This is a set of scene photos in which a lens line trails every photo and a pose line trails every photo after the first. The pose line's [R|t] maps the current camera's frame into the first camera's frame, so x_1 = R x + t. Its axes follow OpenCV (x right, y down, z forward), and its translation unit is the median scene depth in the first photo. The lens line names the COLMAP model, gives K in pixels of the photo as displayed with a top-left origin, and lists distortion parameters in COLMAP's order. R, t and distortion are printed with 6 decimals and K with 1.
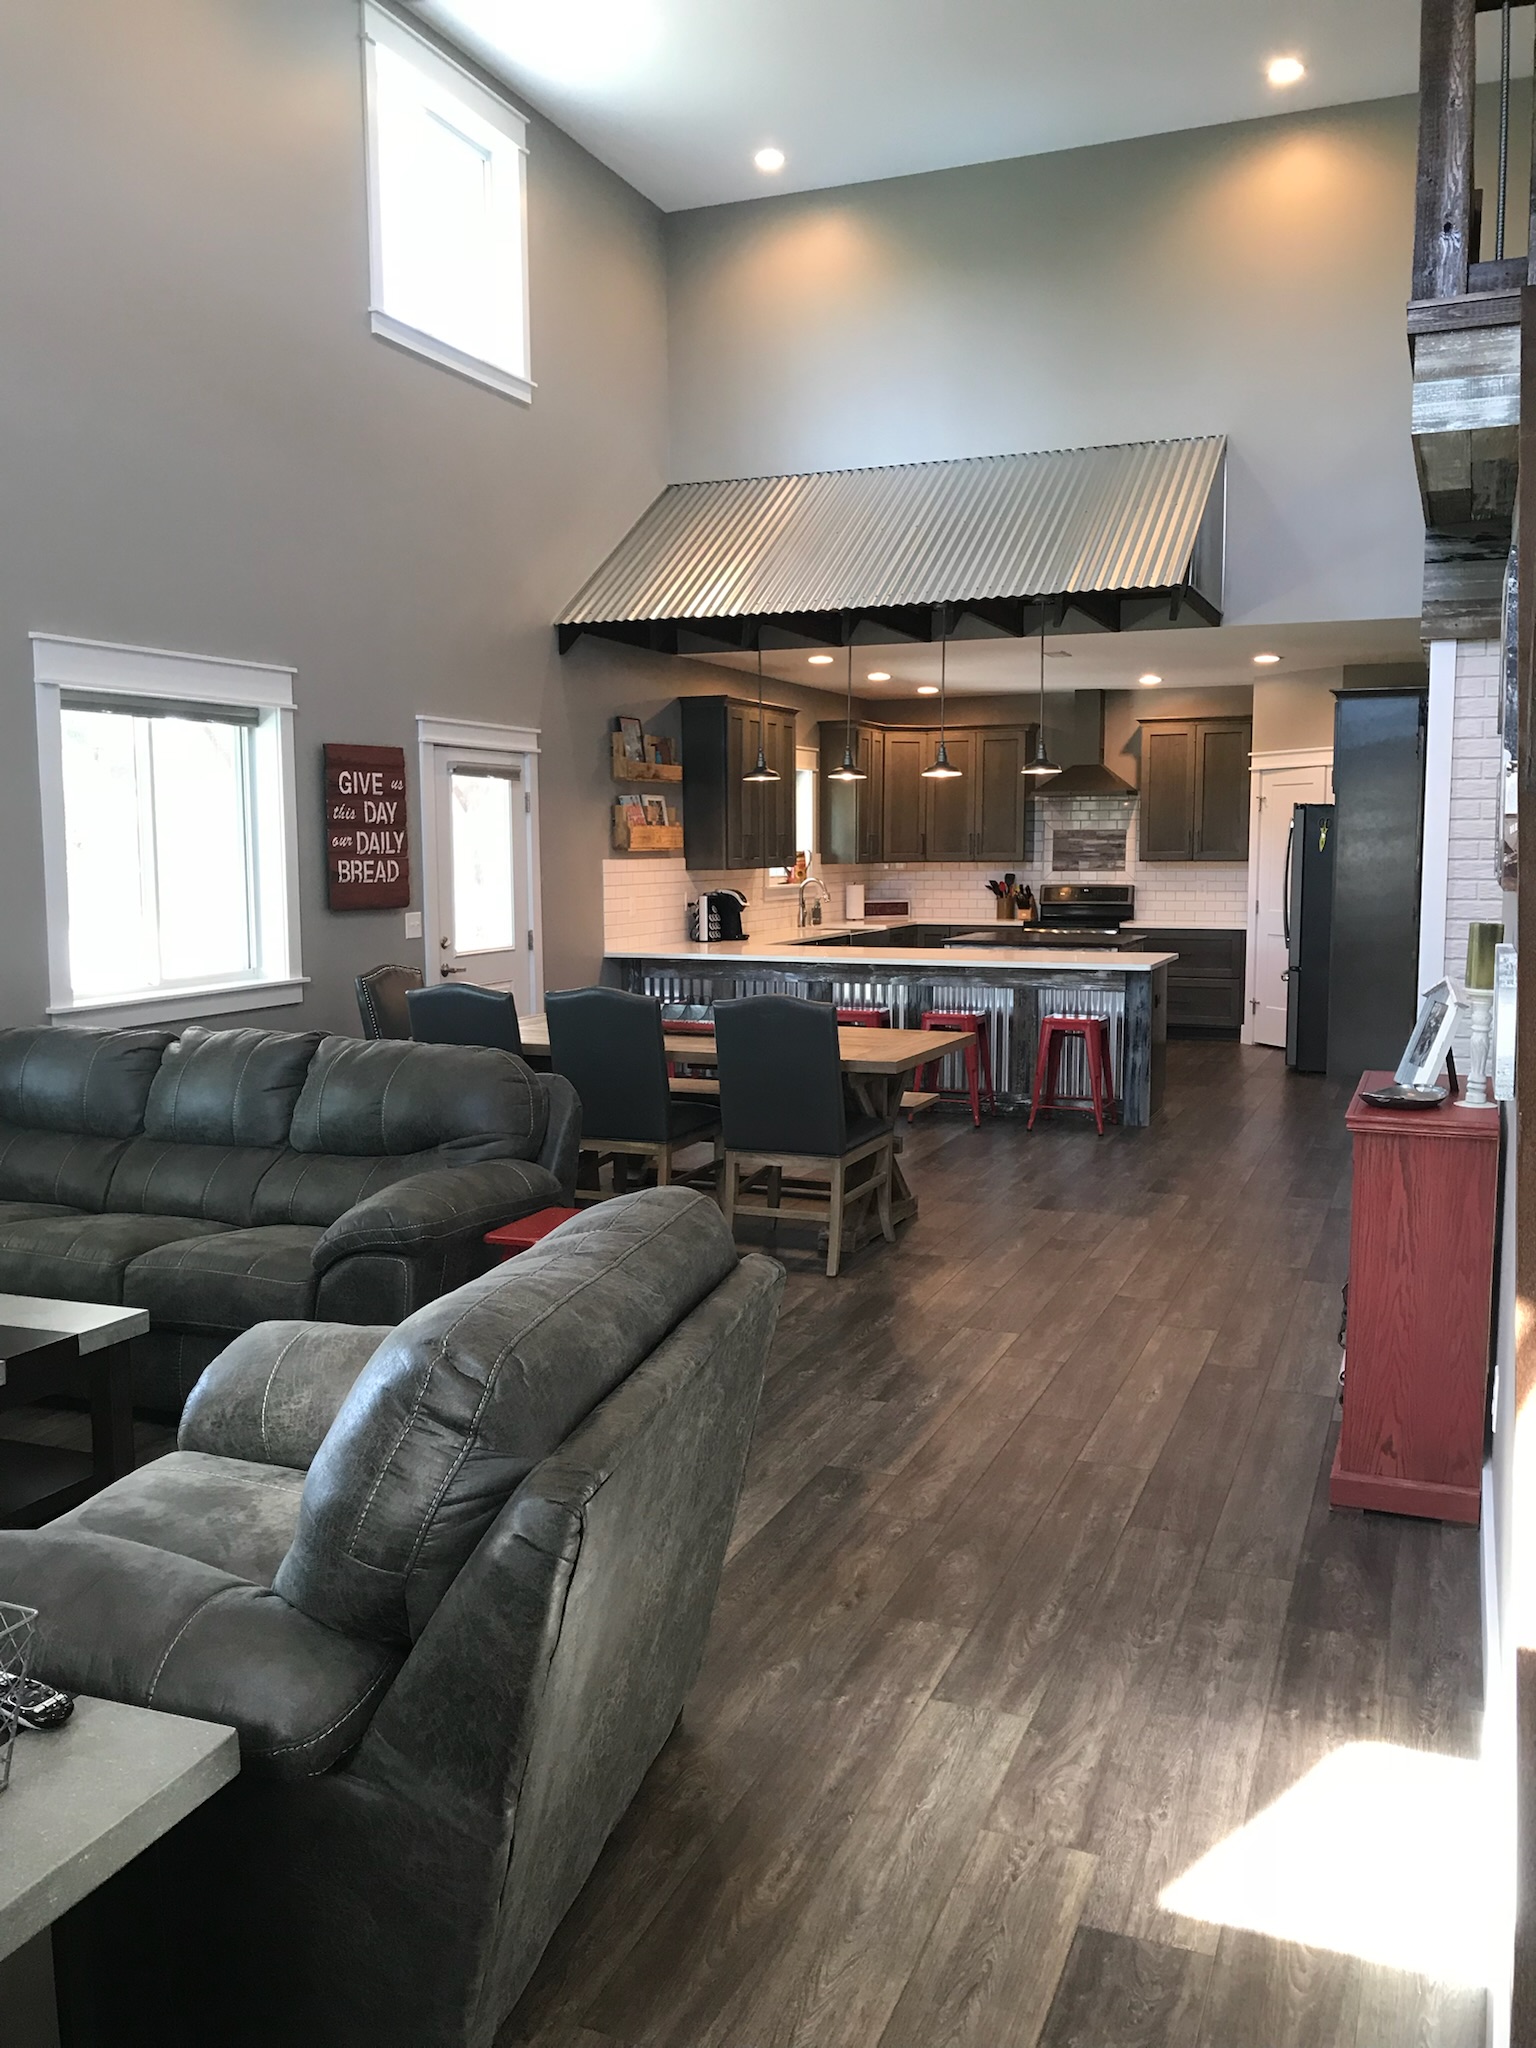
lens RADIAL K [[1687.9, 0, 769.1], [0, 1687.9, 1022.9], [0, 0, 1]] dist [0.046410, -0.061153]
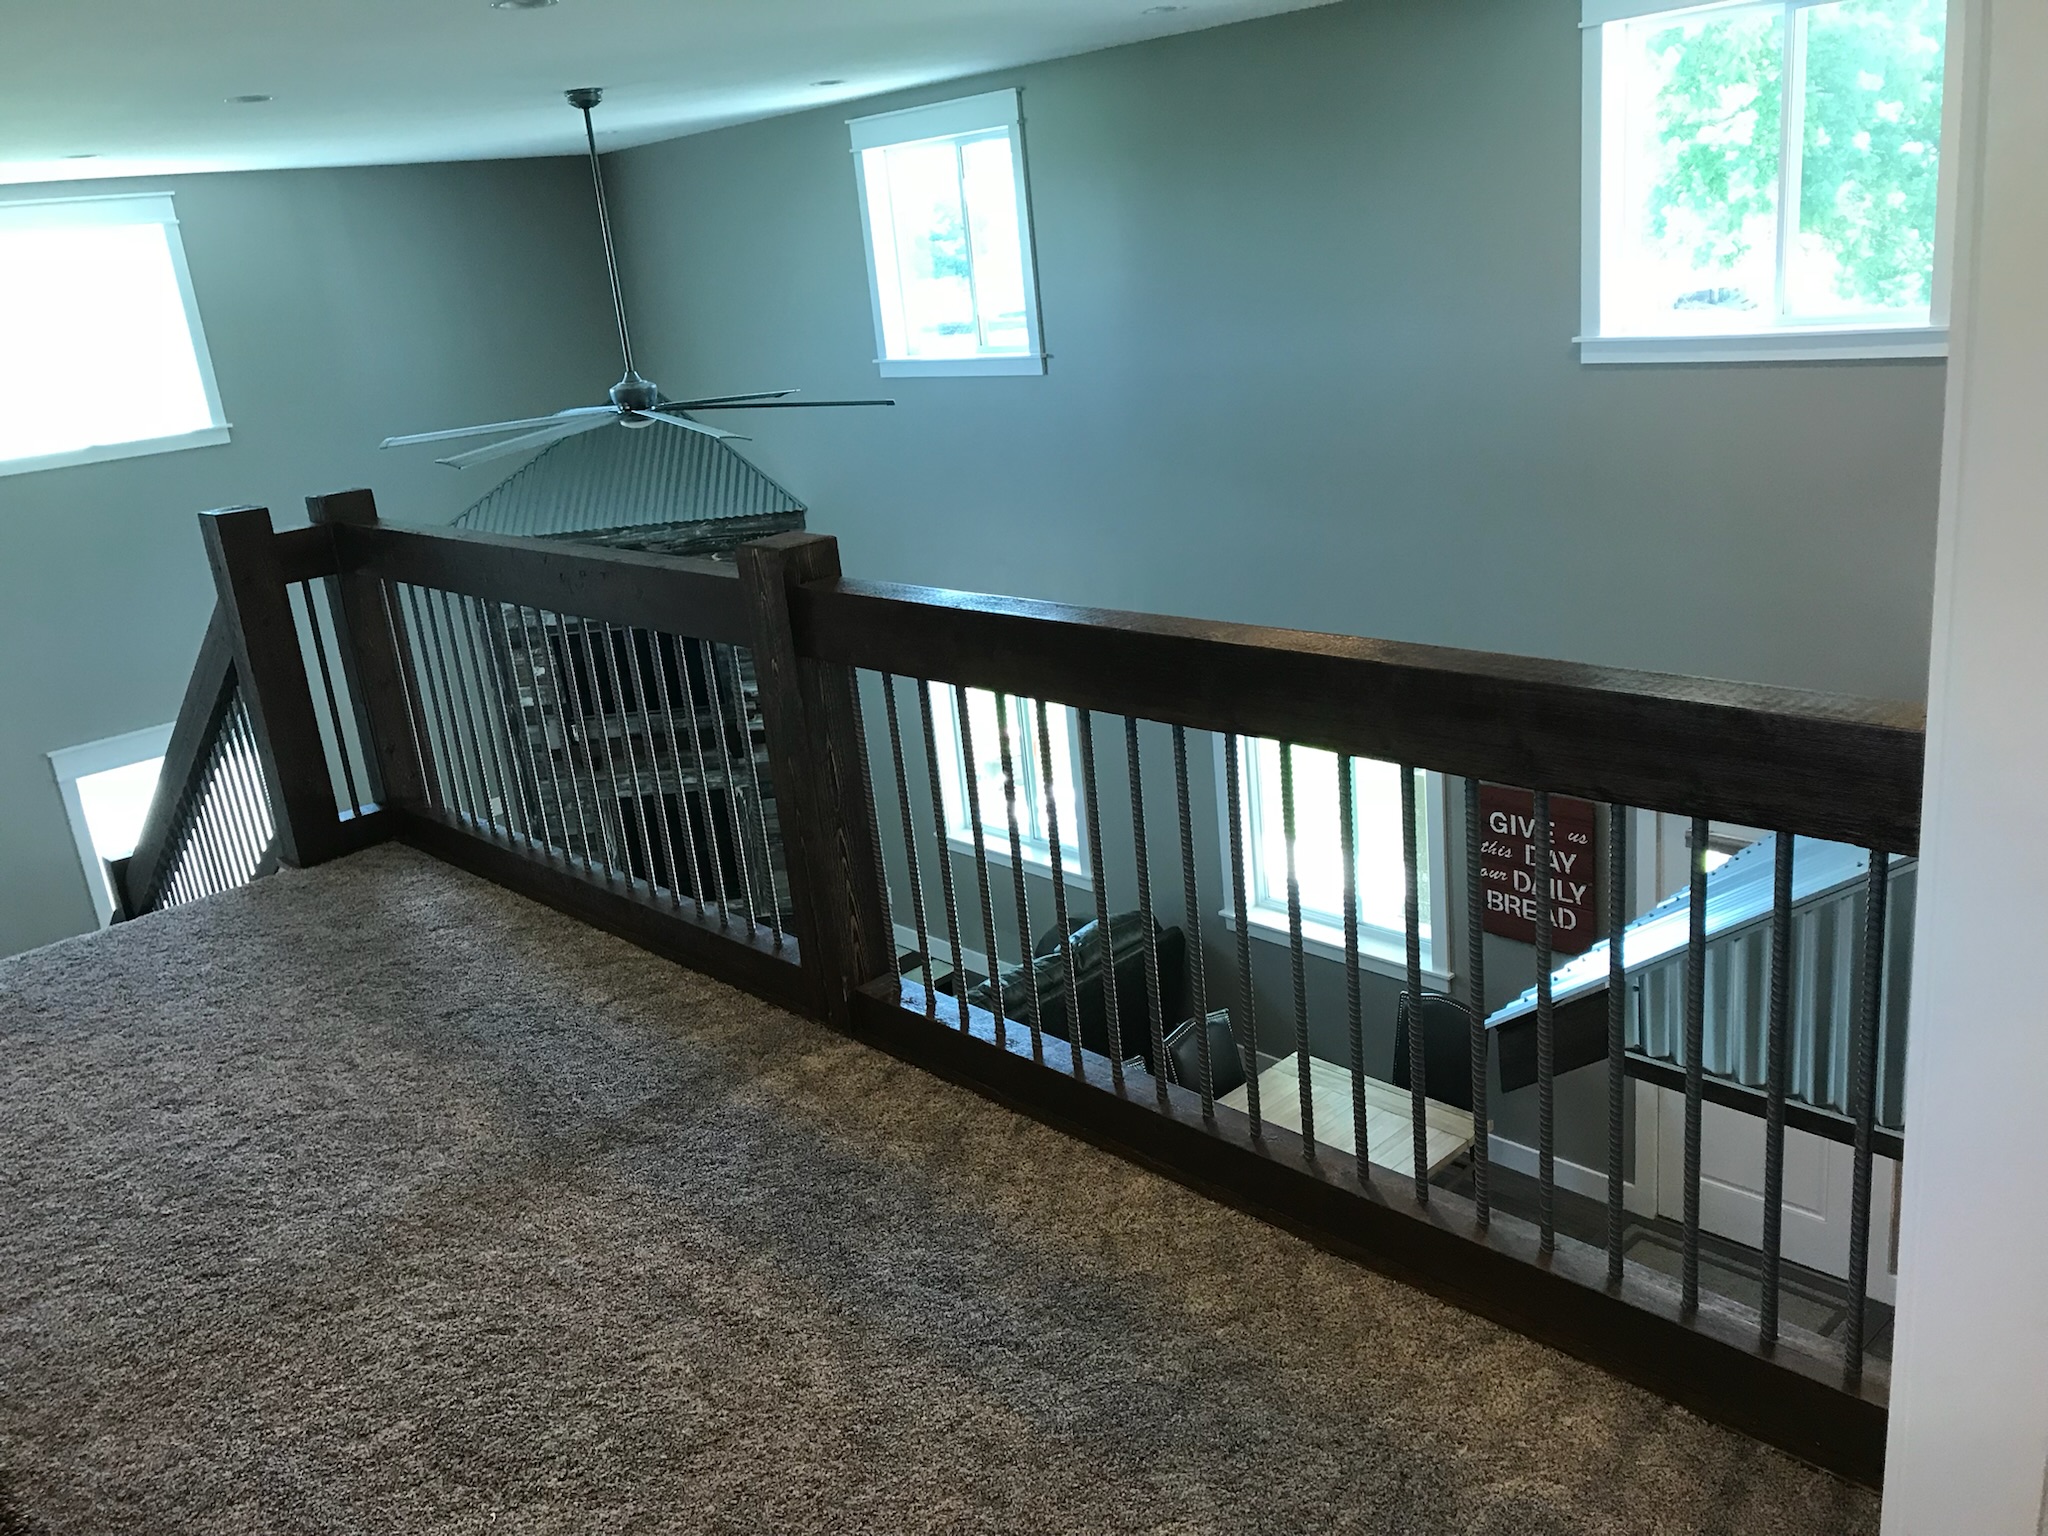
lens RADIAL K [[1687.9, 0, 1005.0], [0, 1687.9, 779.0], [0, 0, 1]] dist [0.046410, -0.061153]
pose [[-0.414858, 0.325842, -0.849541, 0.609683], [0.007683, 0.934900, 0.354829, -0.443017], [0.909854, 0.140677, -0.390354, 0.940695]]
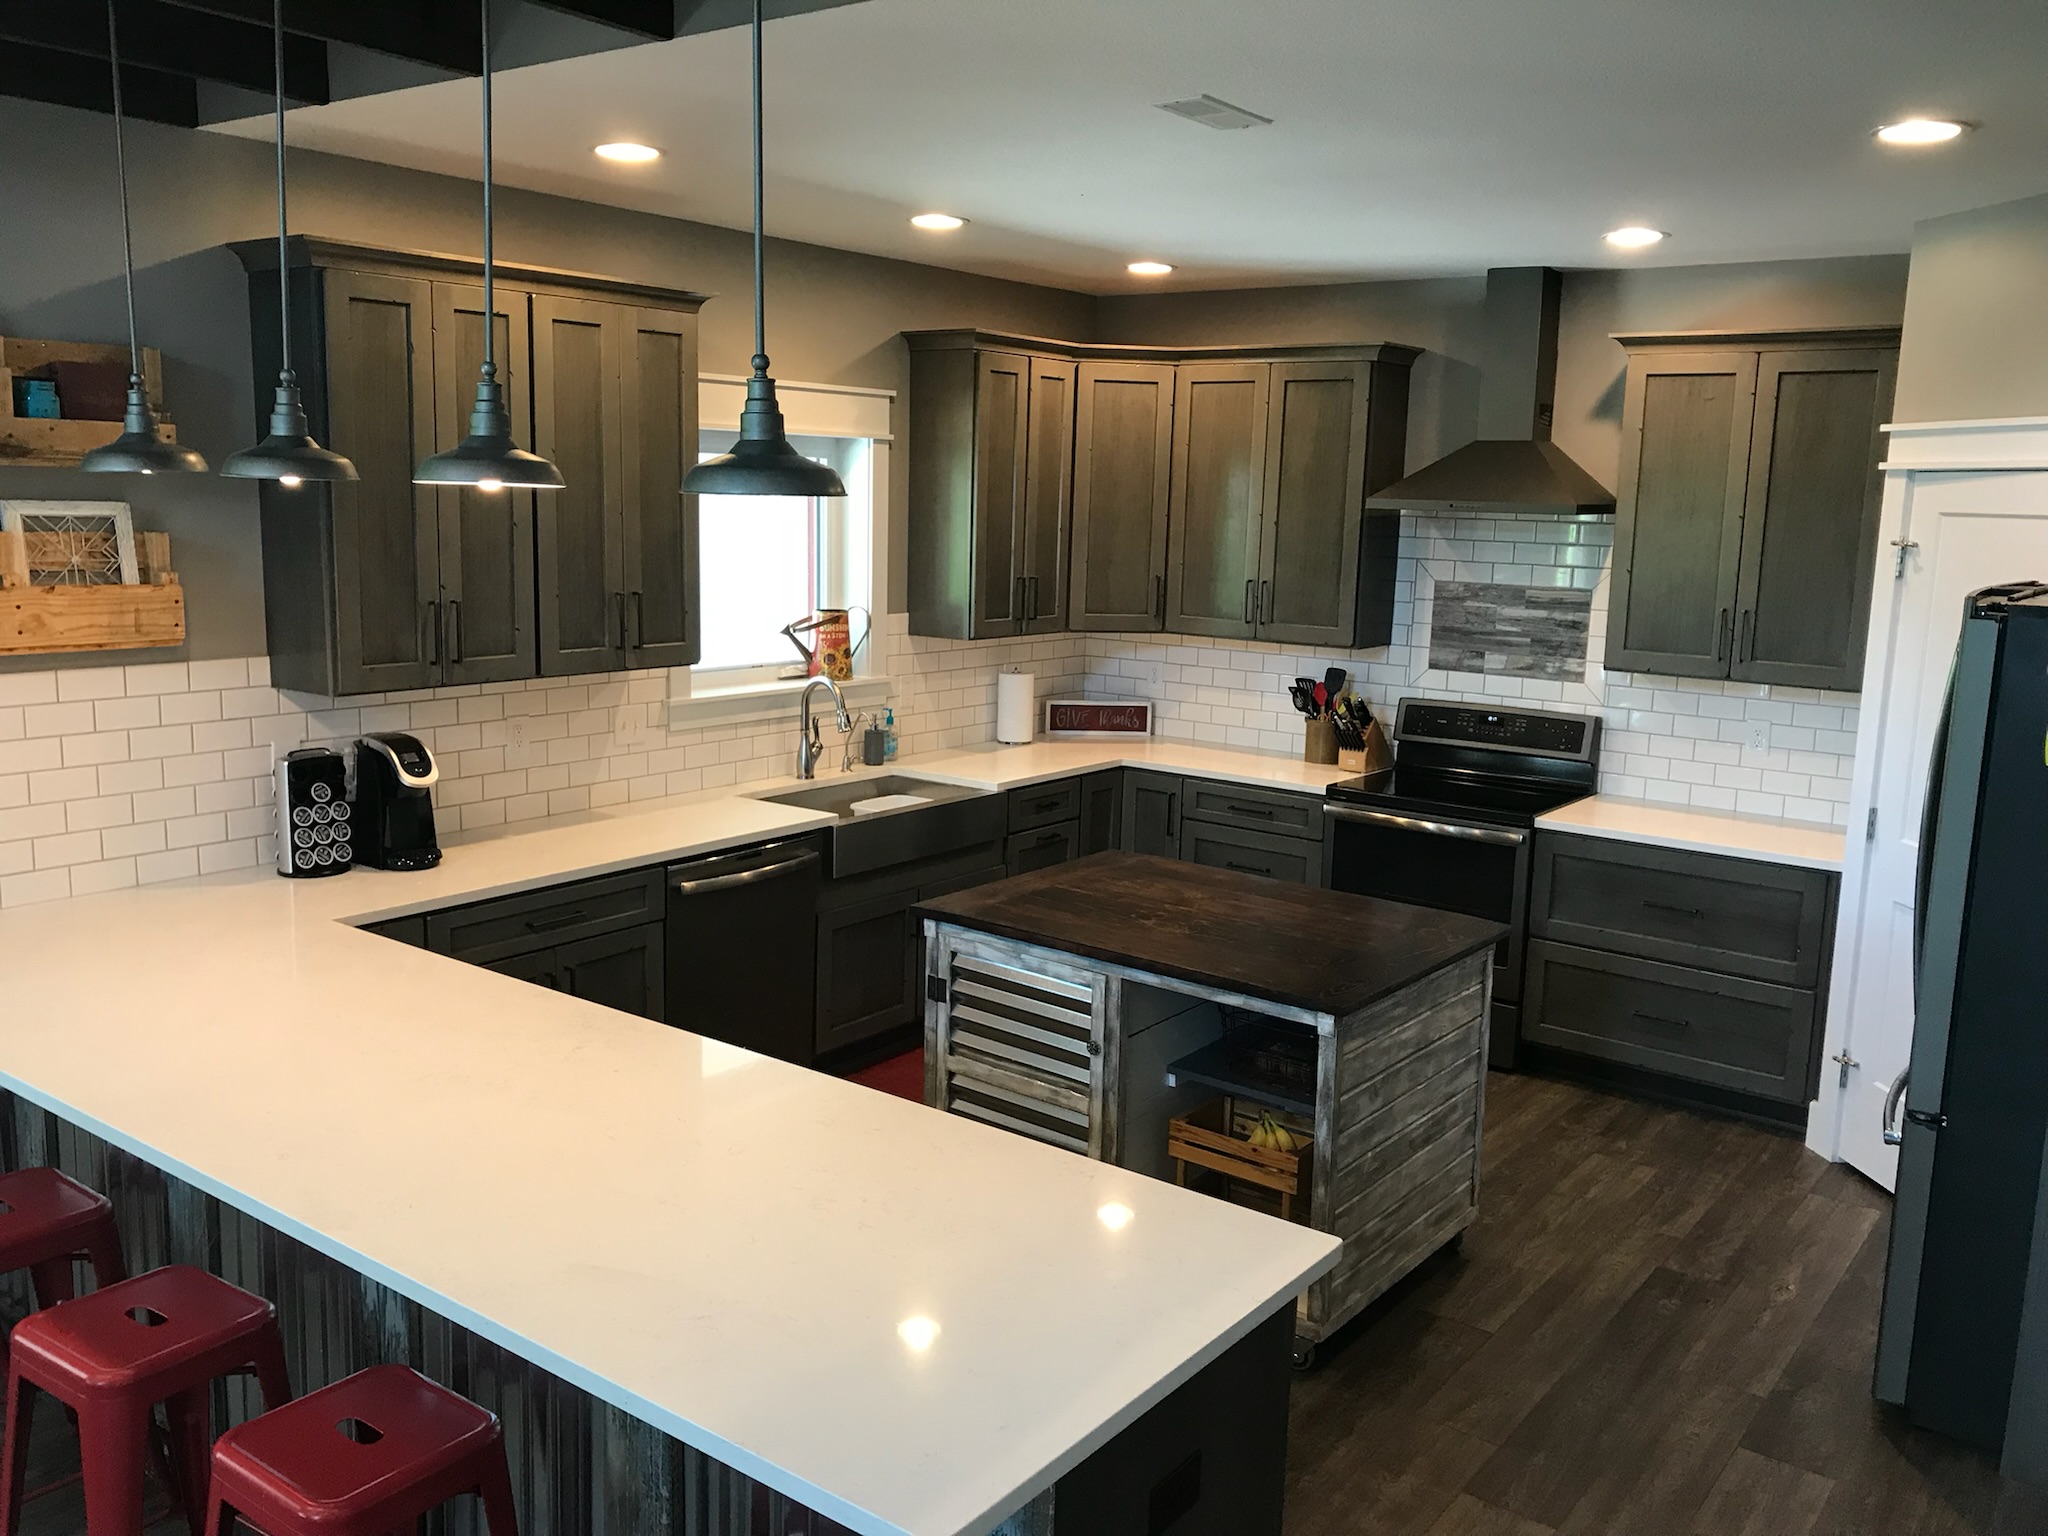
lens RADIAL K [[1687.9, 0, 1023.6], [0, 1687.9, 752.5], [0, 0, 1]] dist [0.046410, -0.061153]
pose [[0.966822, 0.070757, -0.245455, 0.267647], [-0.059020, 0.996748, 0.054858, -0.130520], [0.248538, -0.038551, 0.967855, 0.795478]]
